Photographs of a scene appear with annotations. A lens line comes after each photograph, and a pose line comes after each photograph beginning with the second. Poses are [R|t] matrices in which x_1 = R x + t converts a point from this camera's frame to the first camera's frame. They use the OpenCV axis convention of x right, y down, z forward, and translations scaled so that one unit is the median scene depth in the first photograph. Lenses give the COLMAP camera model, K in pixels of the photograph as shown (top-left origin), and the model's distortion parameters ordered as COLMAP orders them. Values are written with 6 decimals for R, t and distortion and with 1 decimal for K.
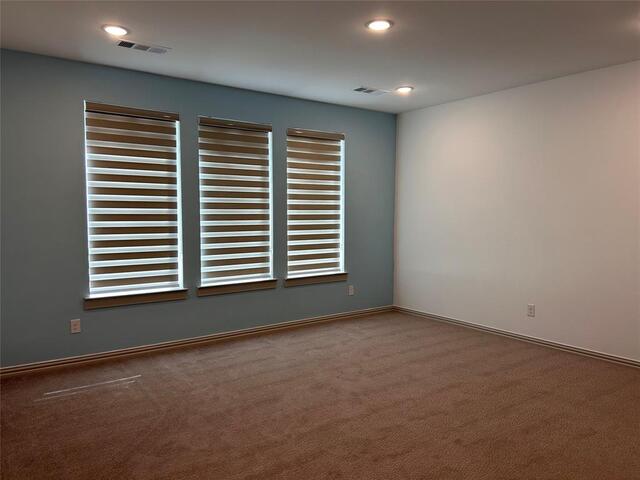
lens RADIAL K [[473.1, 0, 320.0], [0, 473.1, 240.0], [0, 0, 1]] dist [0.063663, 0.001049]
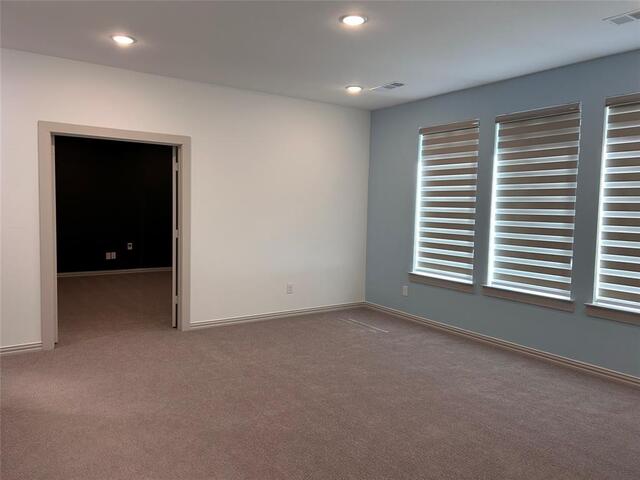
lens RADIAL K [[498.3, 0, 319.3], [0, 498.3, 223.1], [0, 0, 1]] dist [0.235445, -0.001123]
pose [[0.006989, 0.032227, -0.999456, 0.818588], [-0.088257, 0.995600, 0.031486, -0.035918], [0.996073, 0.087989, 0.009802, 0.624671]]
